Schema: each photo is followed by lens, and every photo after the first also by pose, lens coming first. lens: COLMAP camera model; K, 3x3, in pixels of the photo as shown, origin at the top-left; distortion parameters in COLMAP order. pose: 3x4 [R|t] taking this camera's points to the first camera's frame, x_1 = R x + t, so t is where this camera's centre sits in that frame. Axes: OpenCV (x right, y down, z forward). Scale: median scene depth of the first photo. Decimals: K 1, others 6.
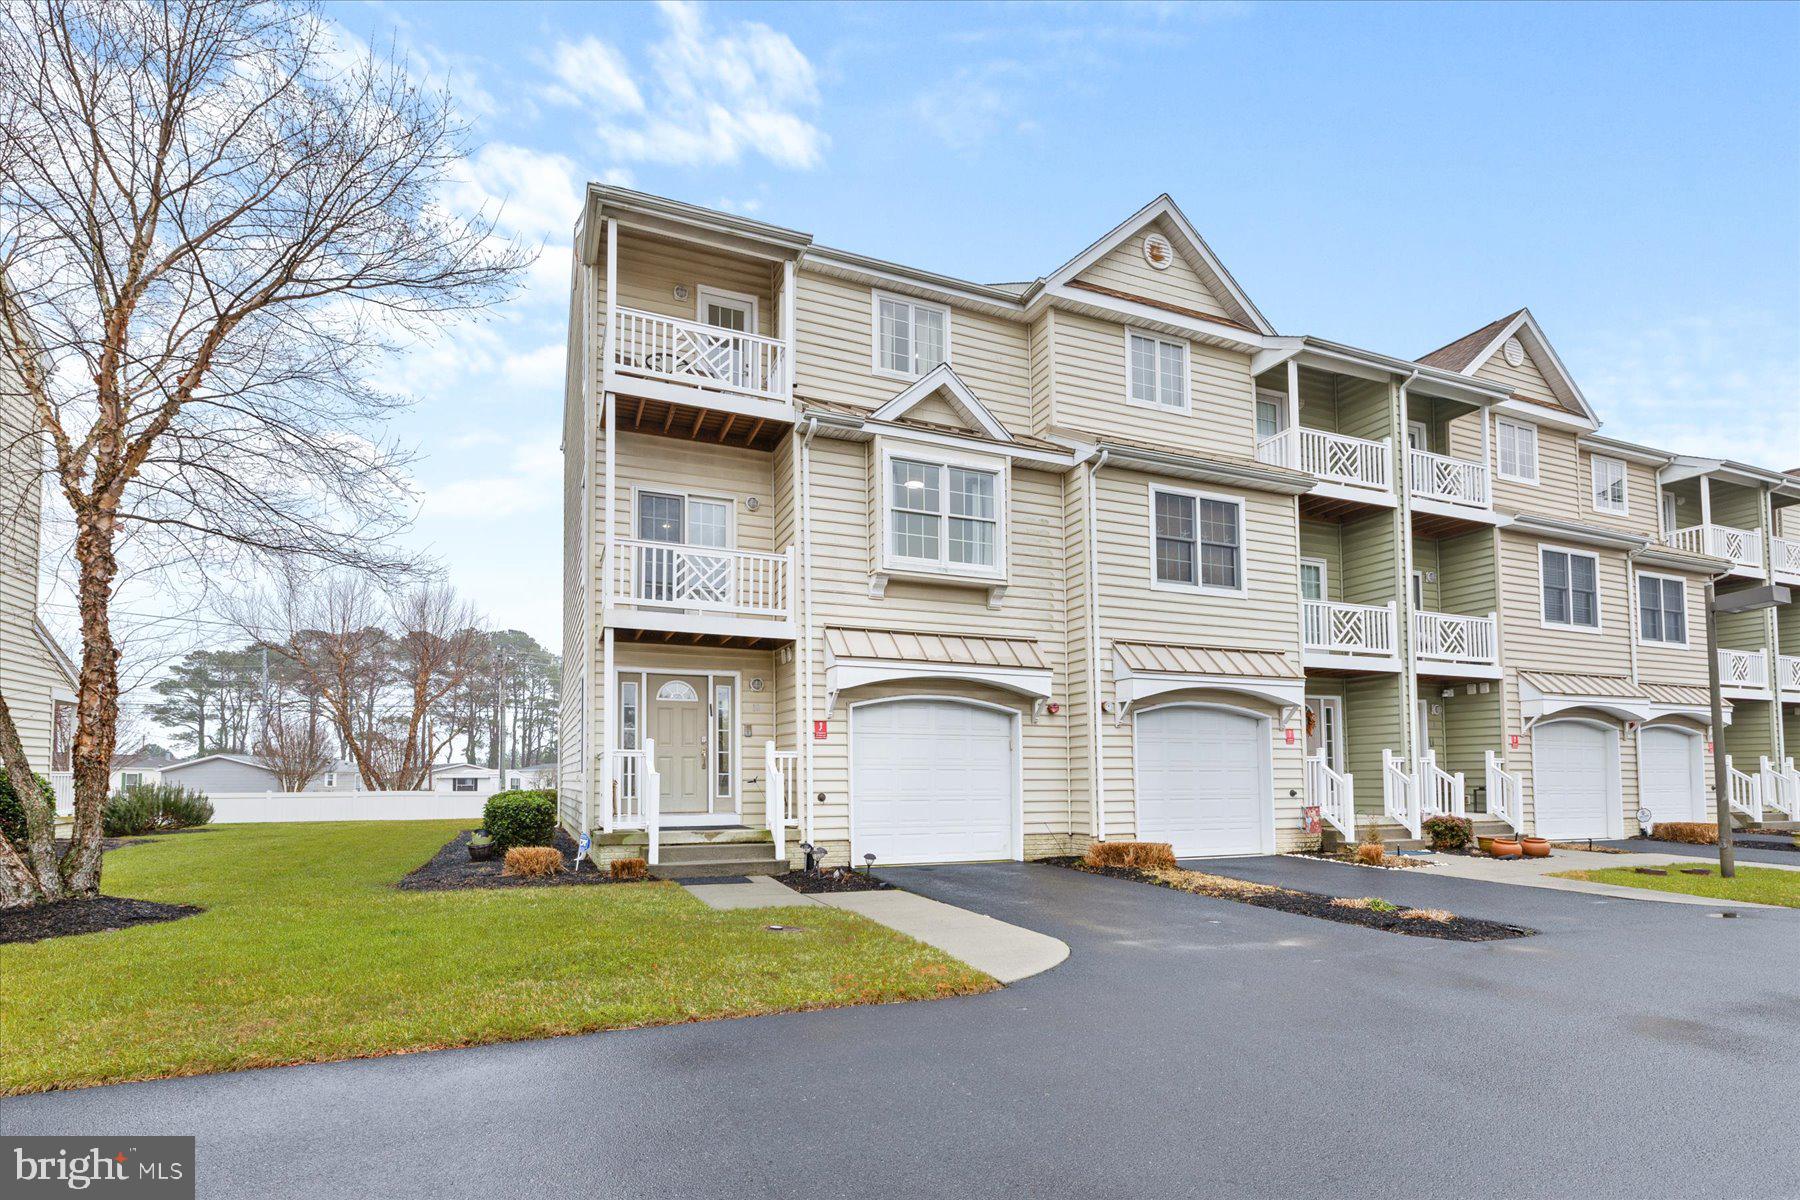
lens RADIAL K [[762.4, 0, 900.0], [0, 762.4, 600.0], [0, 0, 1]] dist [0.000444, 0.000059]
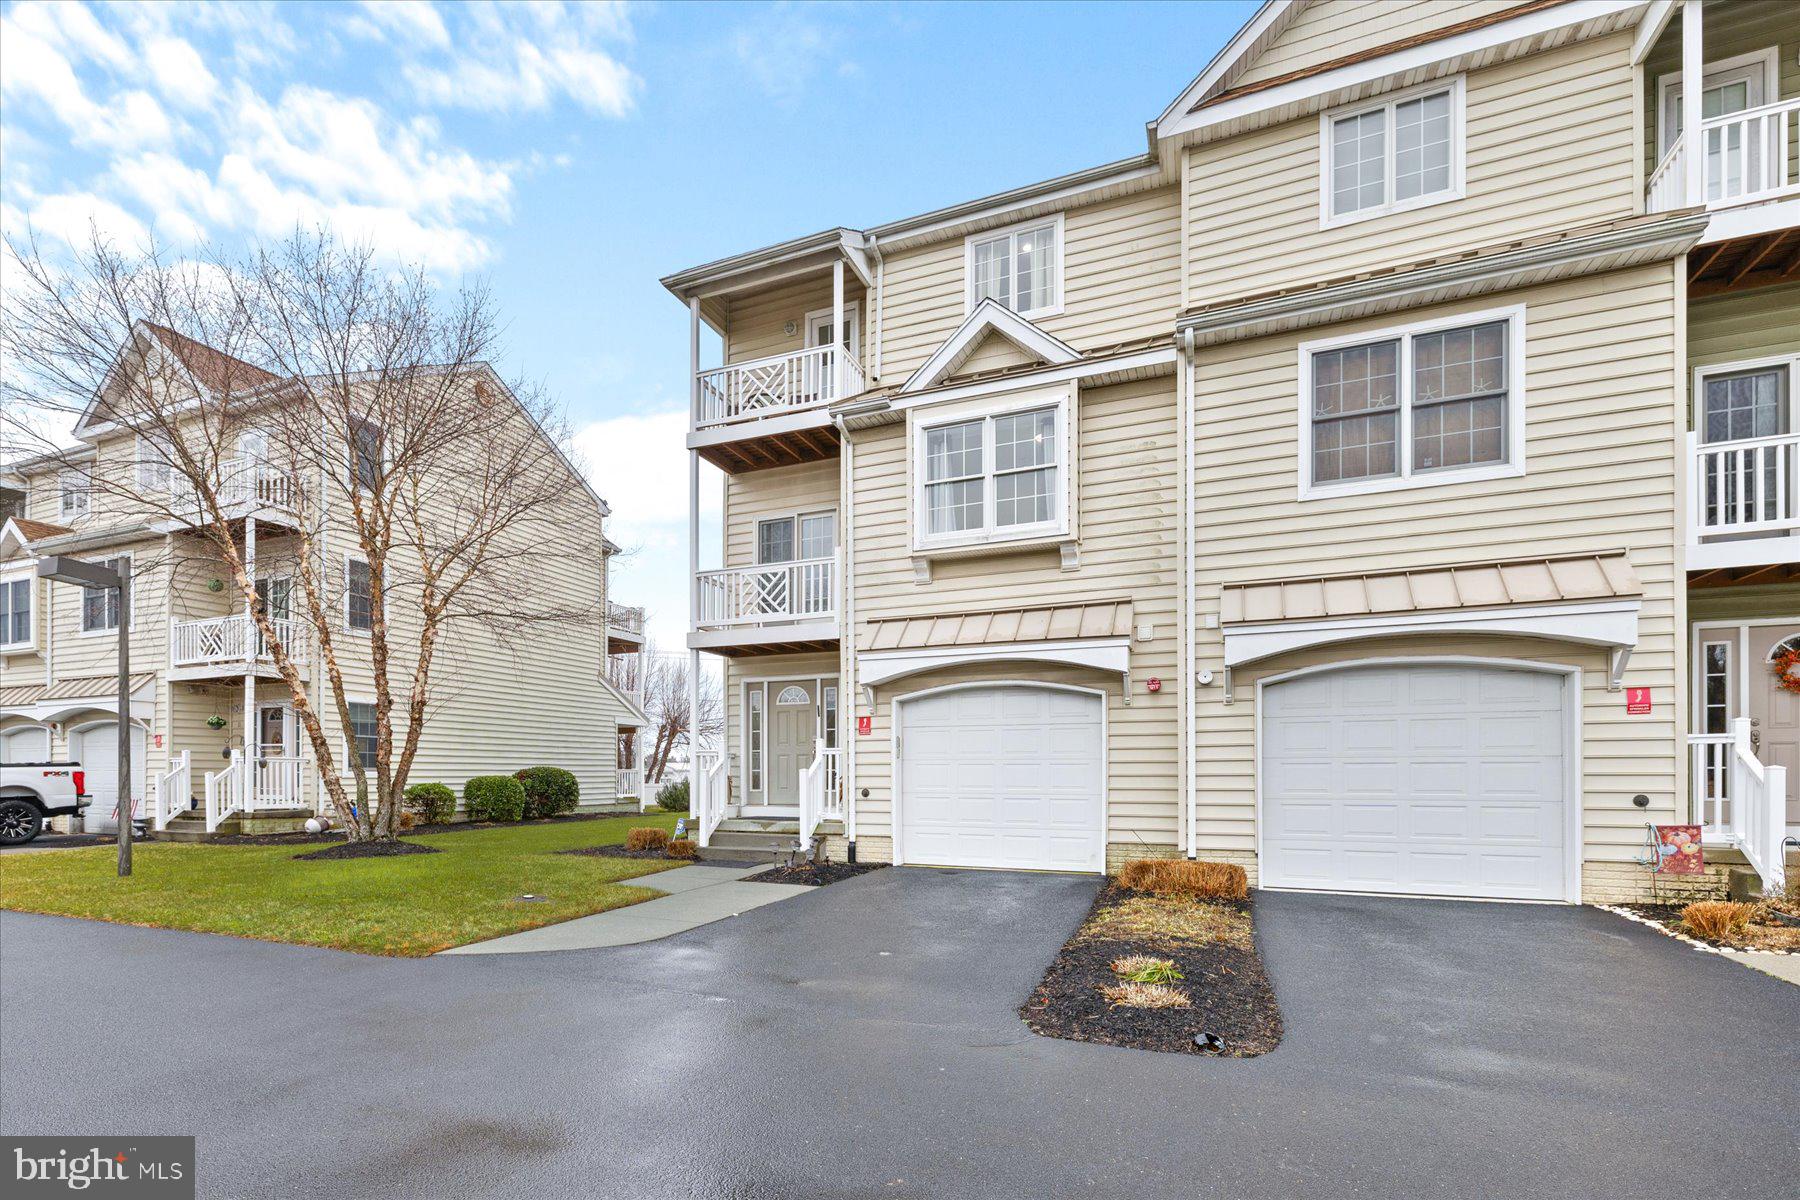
lens RADIAL K [[803.2, 0, 899.8], [0, 803.2, 620.2], [0, 0, 1]] dist [-0.002416, 0.000038]
pose [[0.734904, -0.125819, -0.666398, 0.582687], [0.155450, 0.987729, -0.015057, 0.051460], [0.660115, -0.092526, 0.745444, 0.236096]]
